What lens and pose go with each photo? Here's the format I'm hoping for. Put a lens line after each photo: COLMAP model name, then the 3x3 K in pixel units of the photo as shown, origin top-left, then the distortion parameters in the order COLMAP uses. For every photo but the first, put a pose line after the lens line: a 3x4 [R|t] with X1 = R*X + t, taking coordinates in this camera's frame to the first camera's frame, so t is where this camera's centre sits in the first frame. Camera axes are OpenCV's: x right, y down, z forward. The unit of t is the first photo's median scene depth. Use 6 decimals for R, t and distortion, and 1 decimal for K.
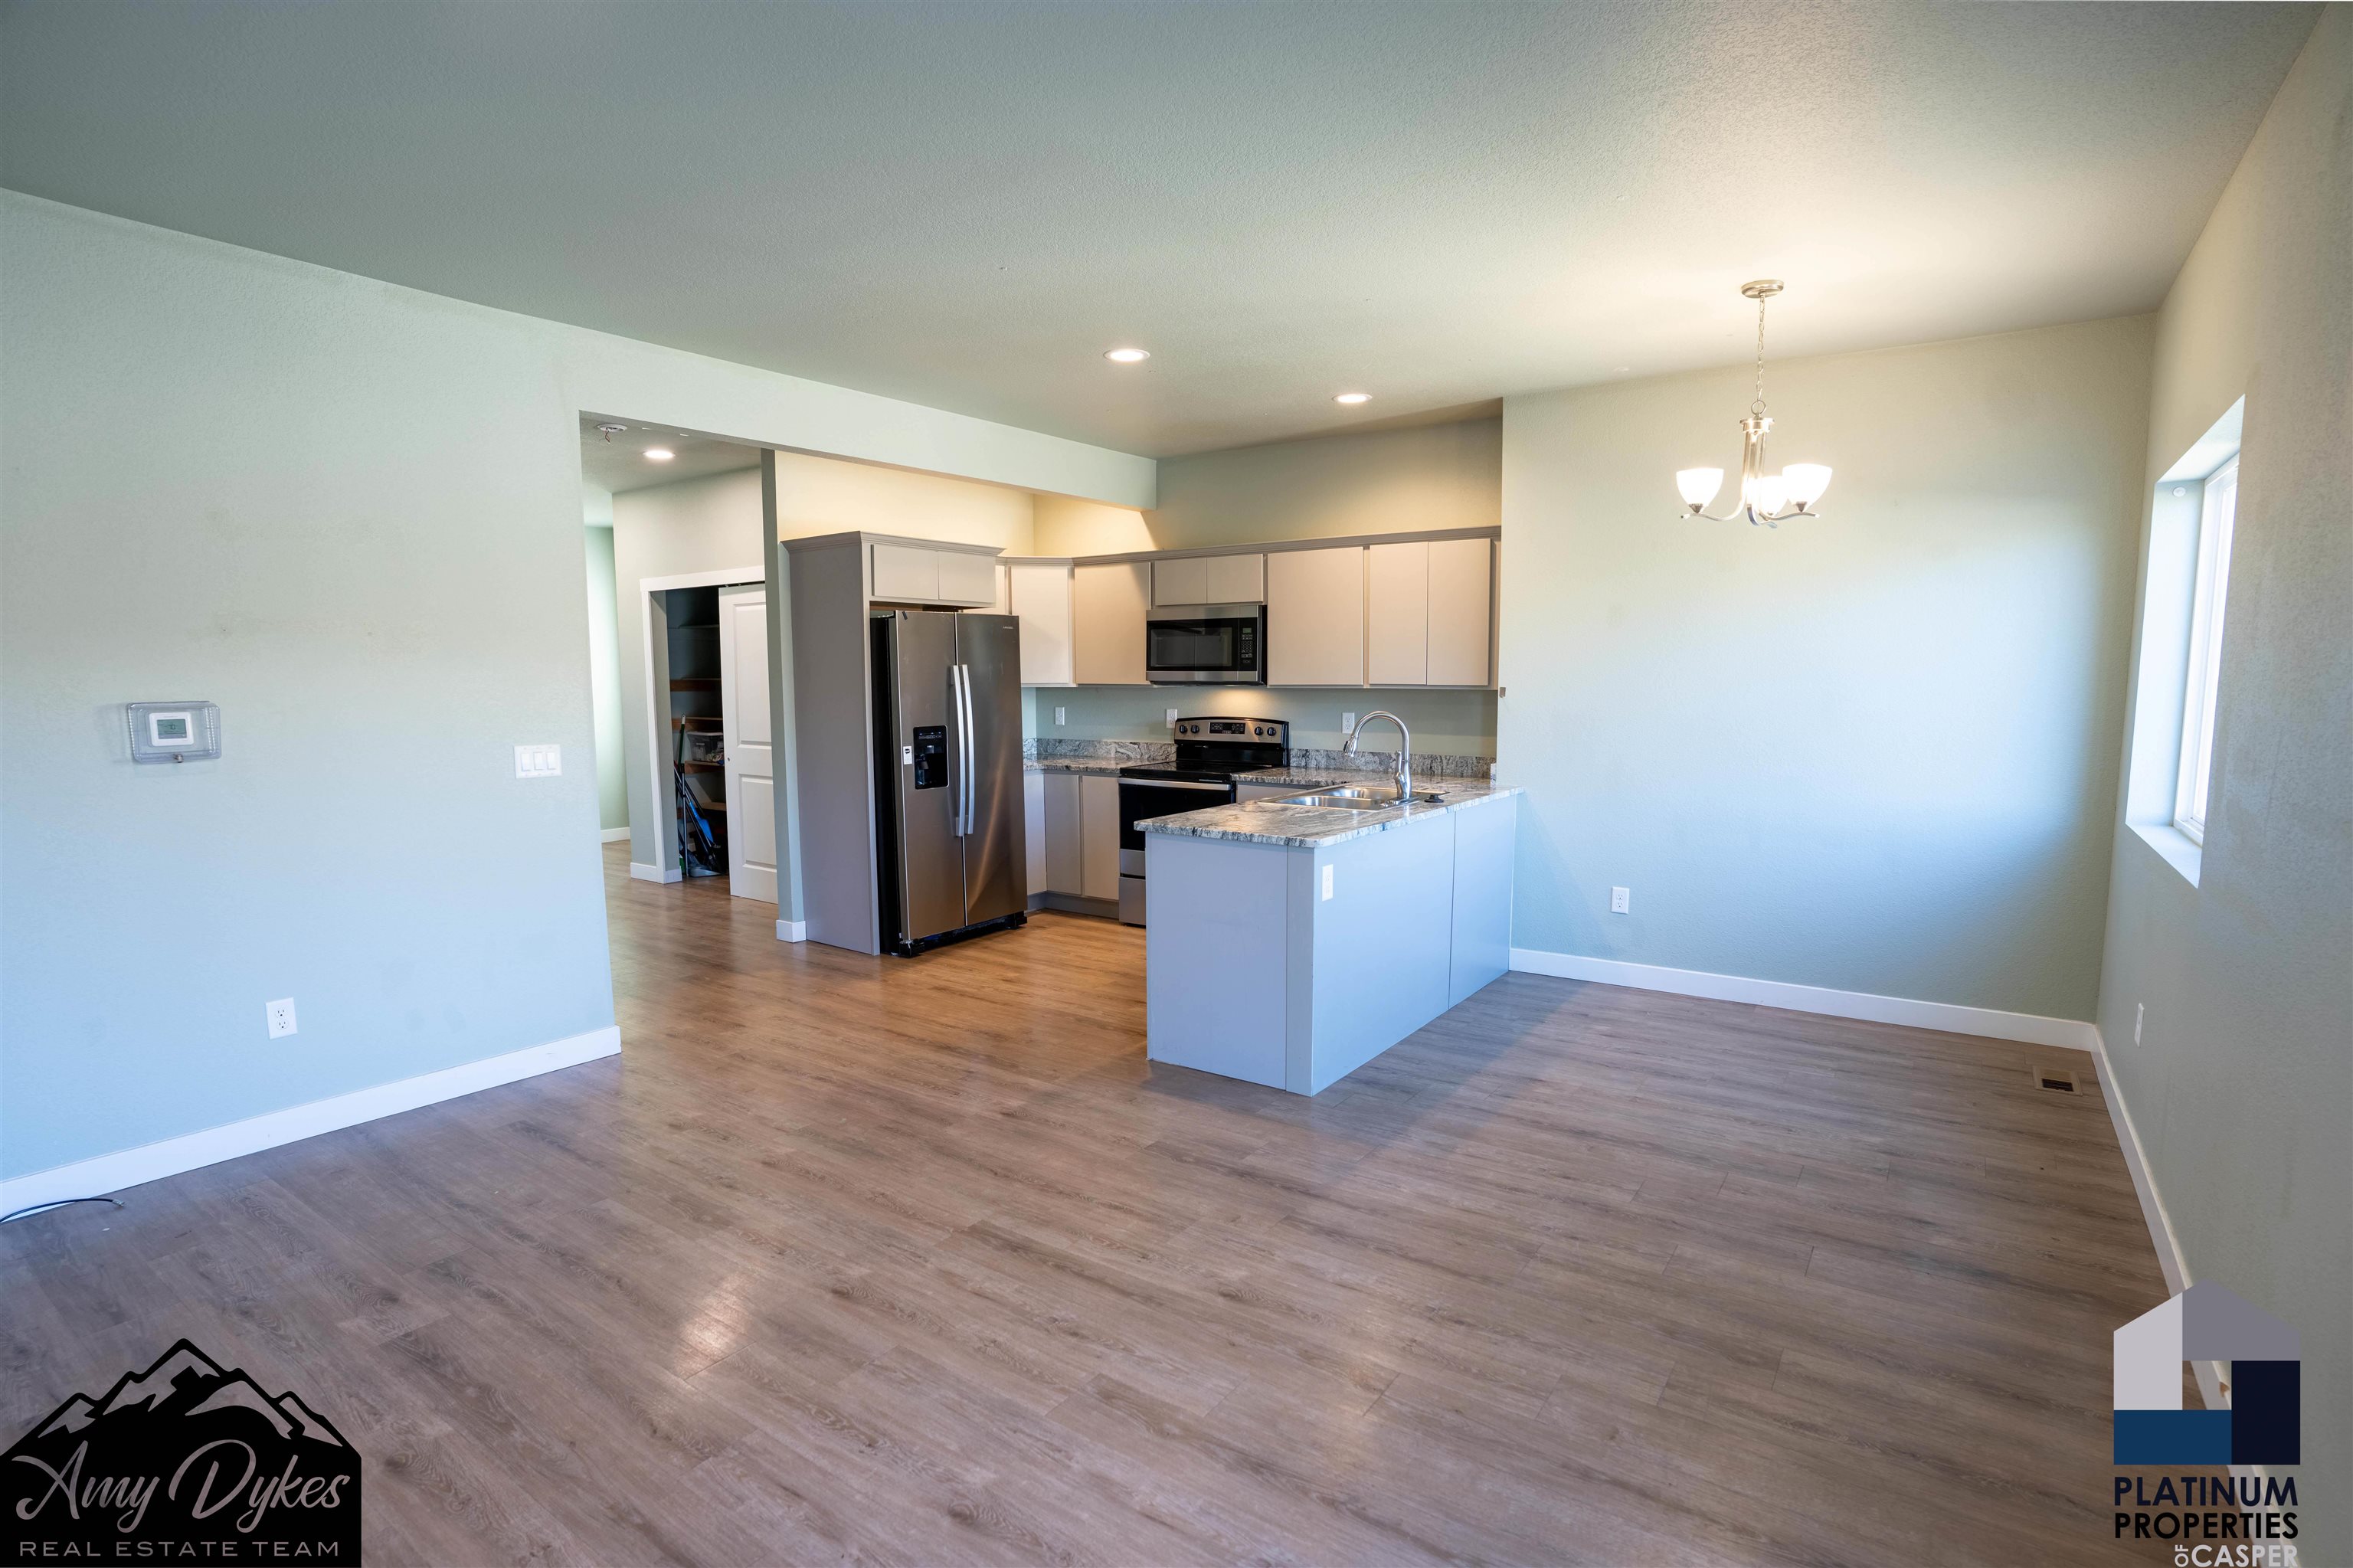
lens RADIAL K [[1150.2, 0, 1182.6], [0, 1150.2, 806.8], [0, 0, 1]] dist [-0.078687, 0.036828]
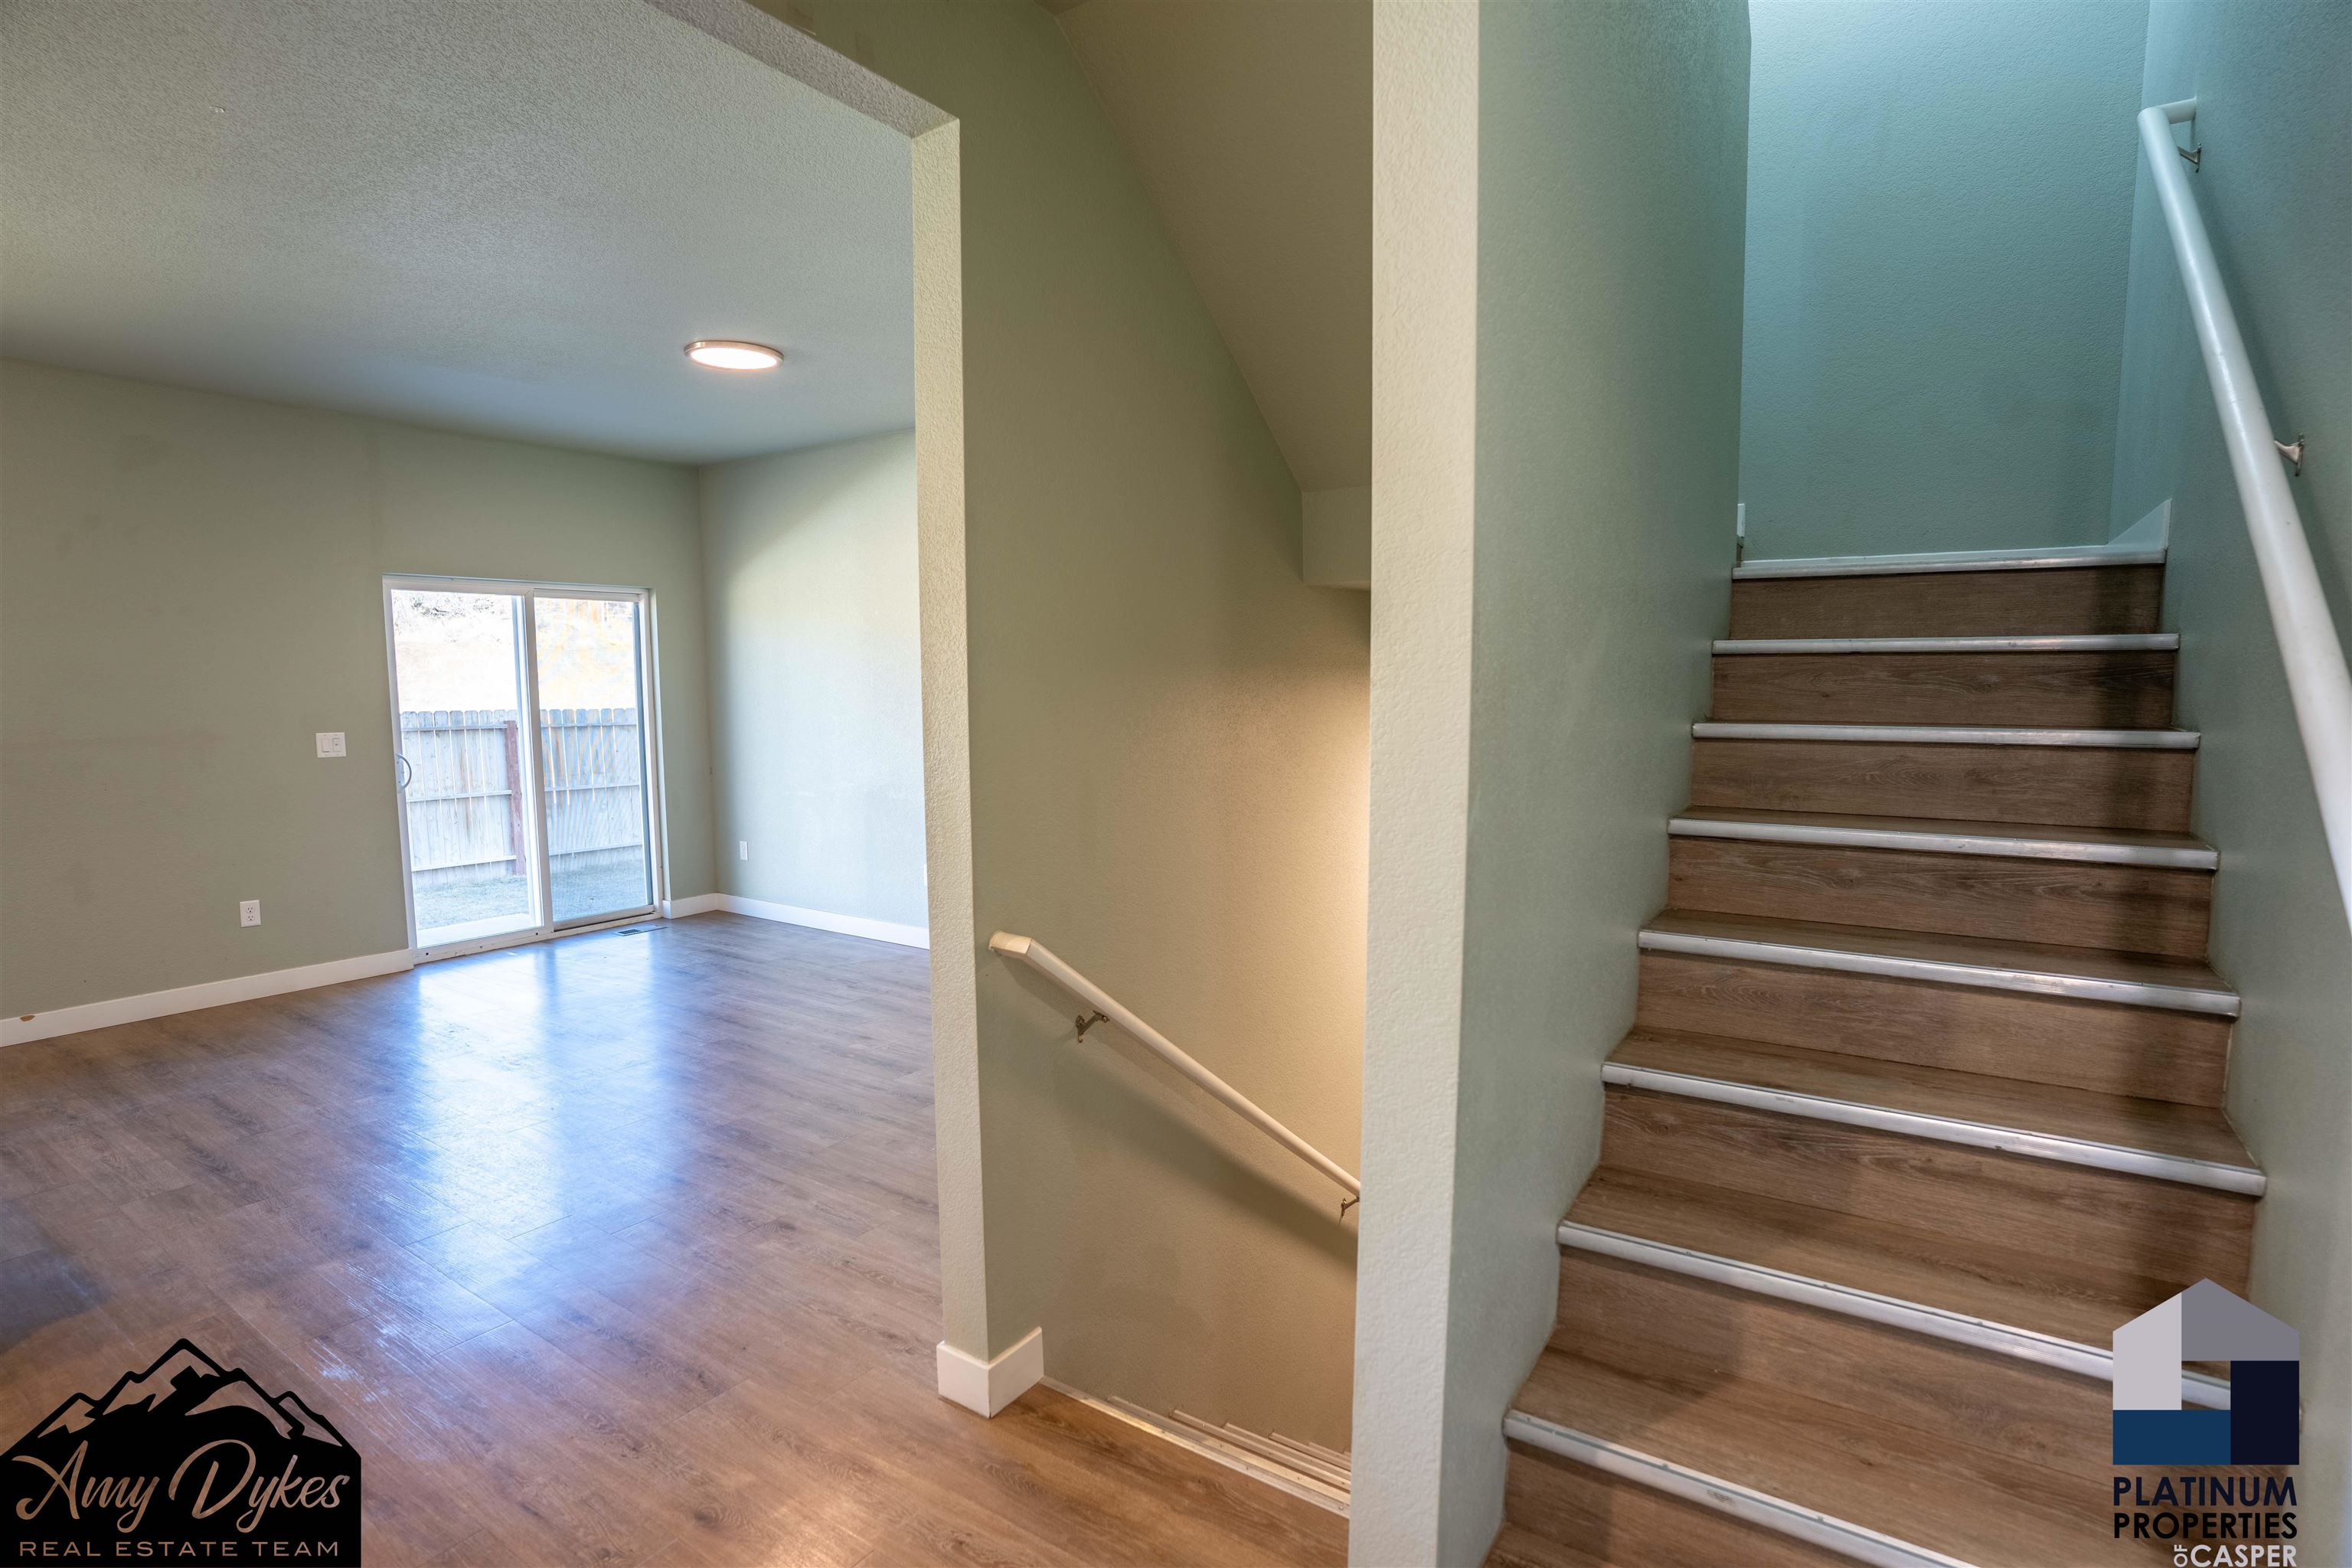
lens RADIAL K [[1149.7, 0, 1182.1], [0, 1149.7, 806.8], [0, 0, 1]] dist [-0.078687, 0.036828]
pose [[-0.999675, 0.010622, -0.023159, -0.712258], [0.005089, 0.973884, 0.226989, -0.196585], [0.024965, 0.226797, -0.973622, 1.714667]]
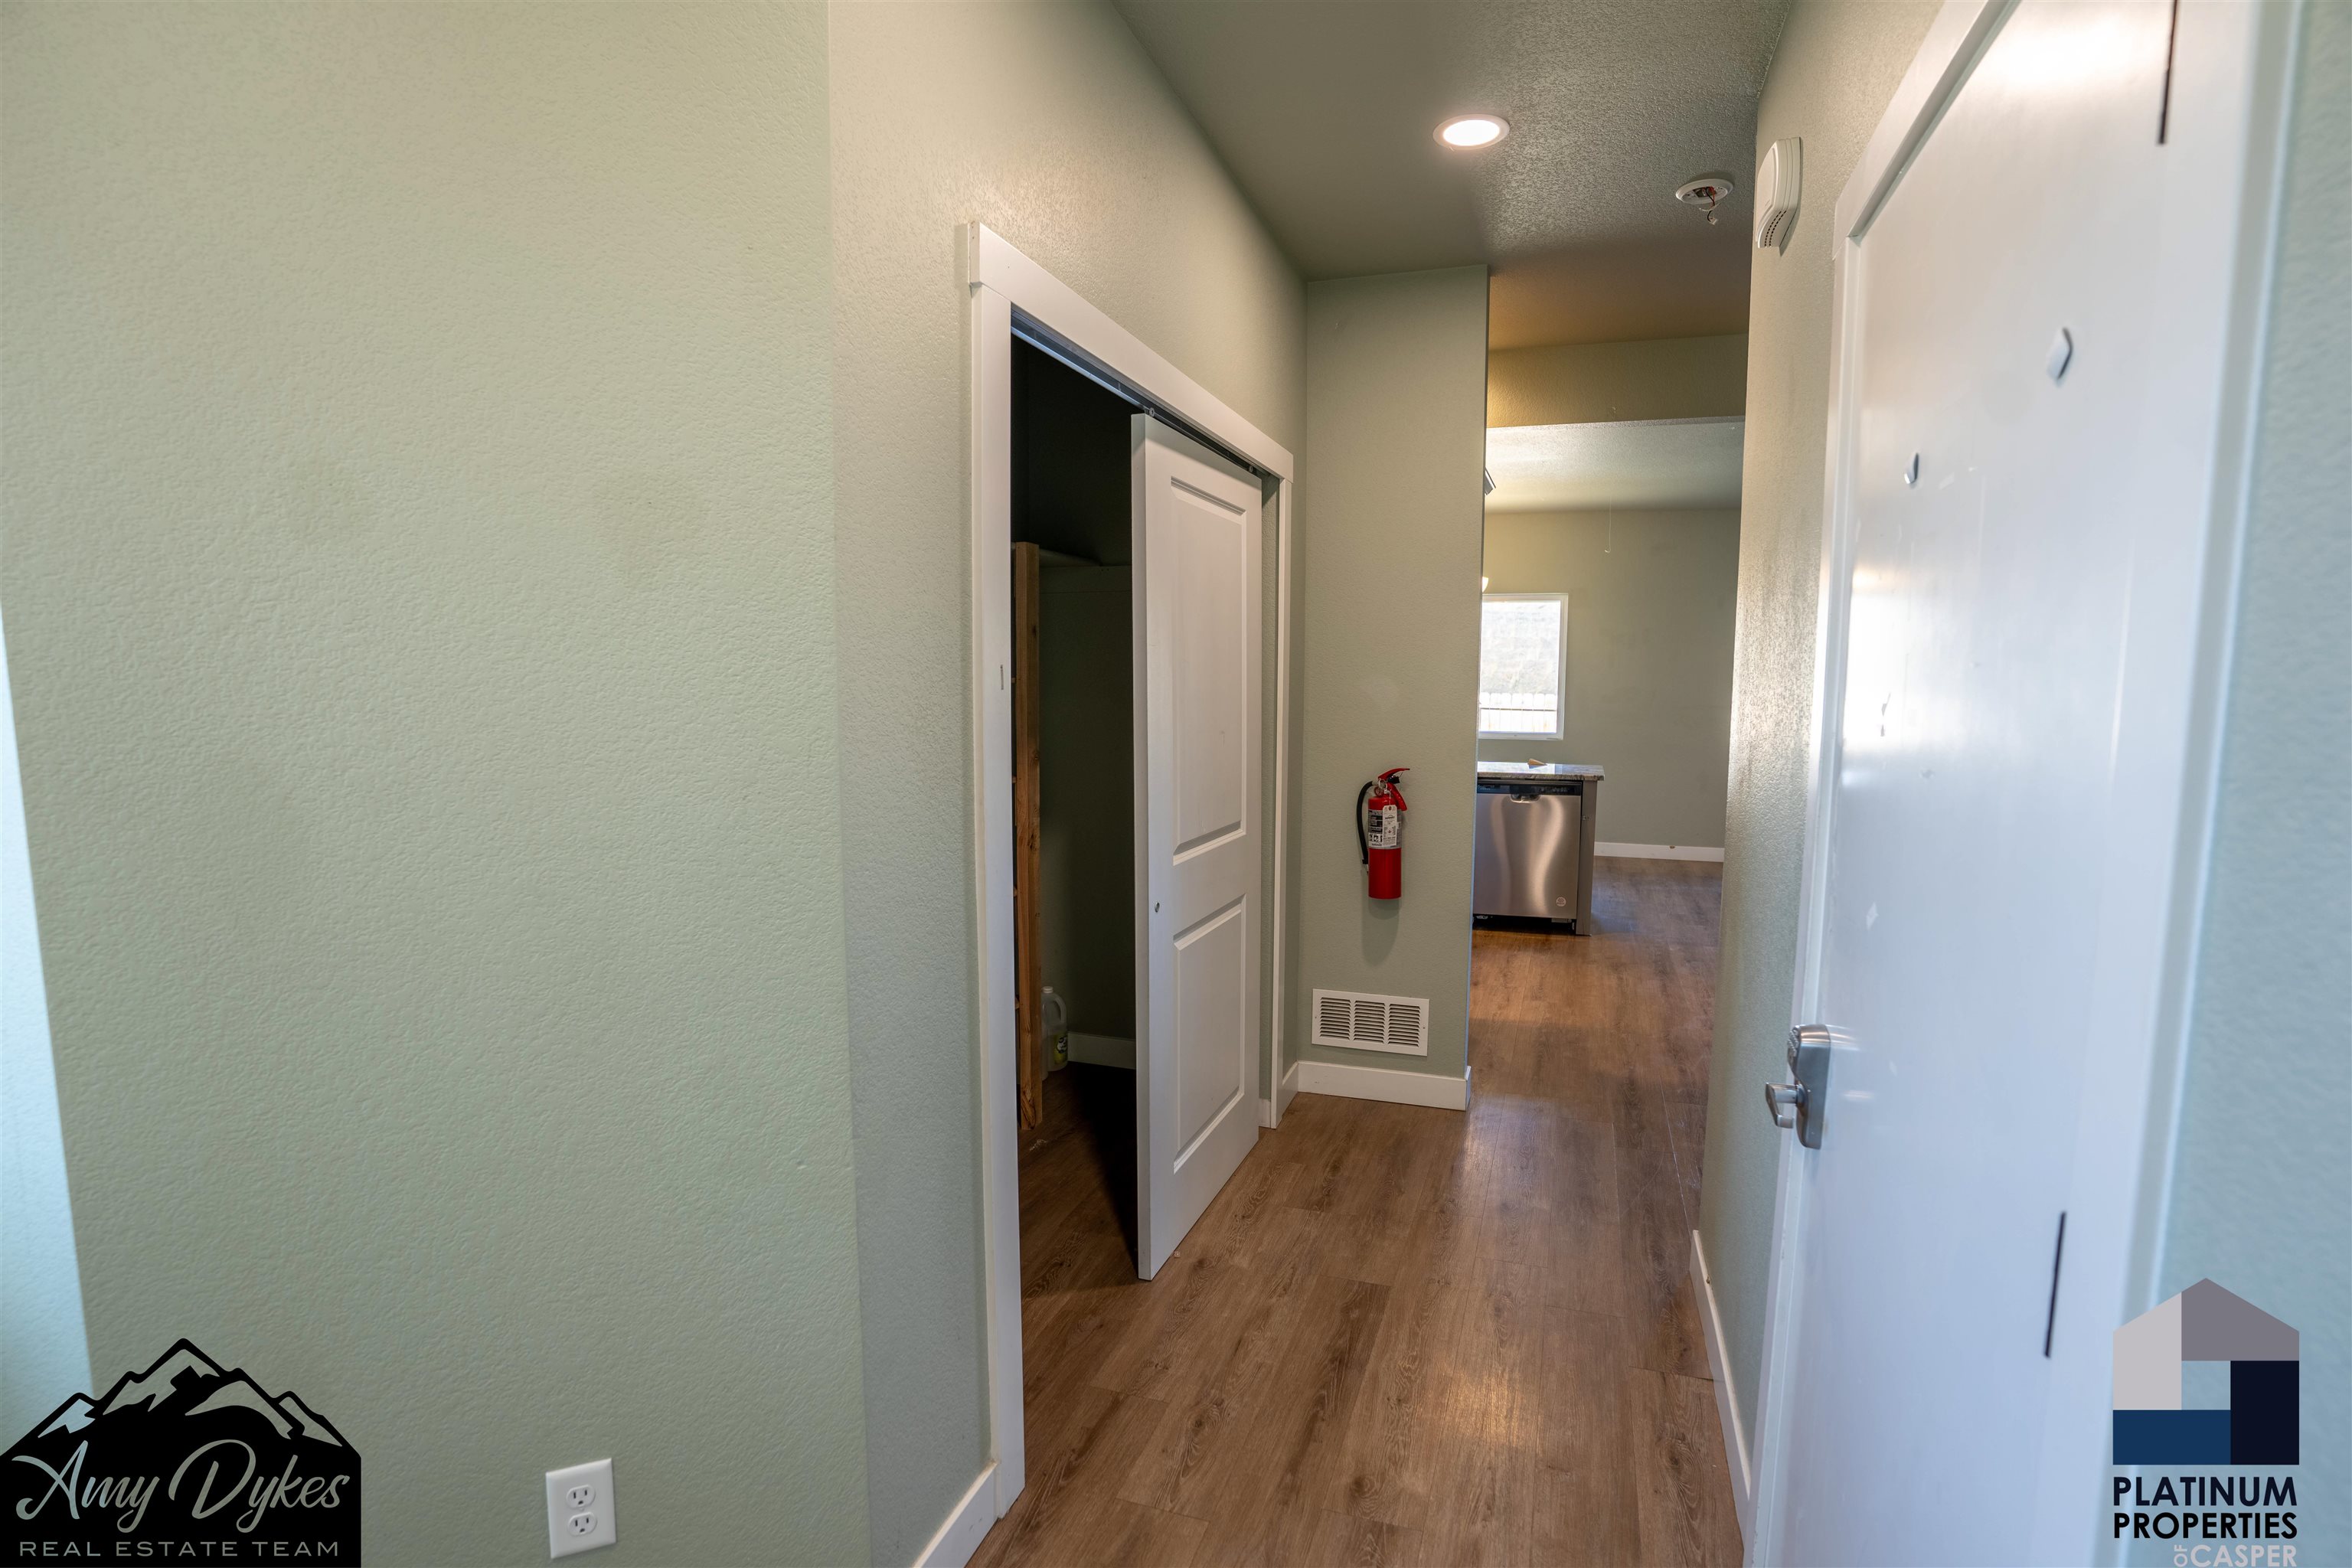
lens RADIAL K [[1149.7, 0, 1182.1], [0, 1149.7, 806.8], [0, 0, 1]] dist [-0.078687, 0.036828]
pose [[-0.269096, -0.105760, 0.957289, -1.494027], [0.111652, 0.983825, 0.140077, -0.245973], [-0.956620, 0.144577, -0.252935, 2.161114]]
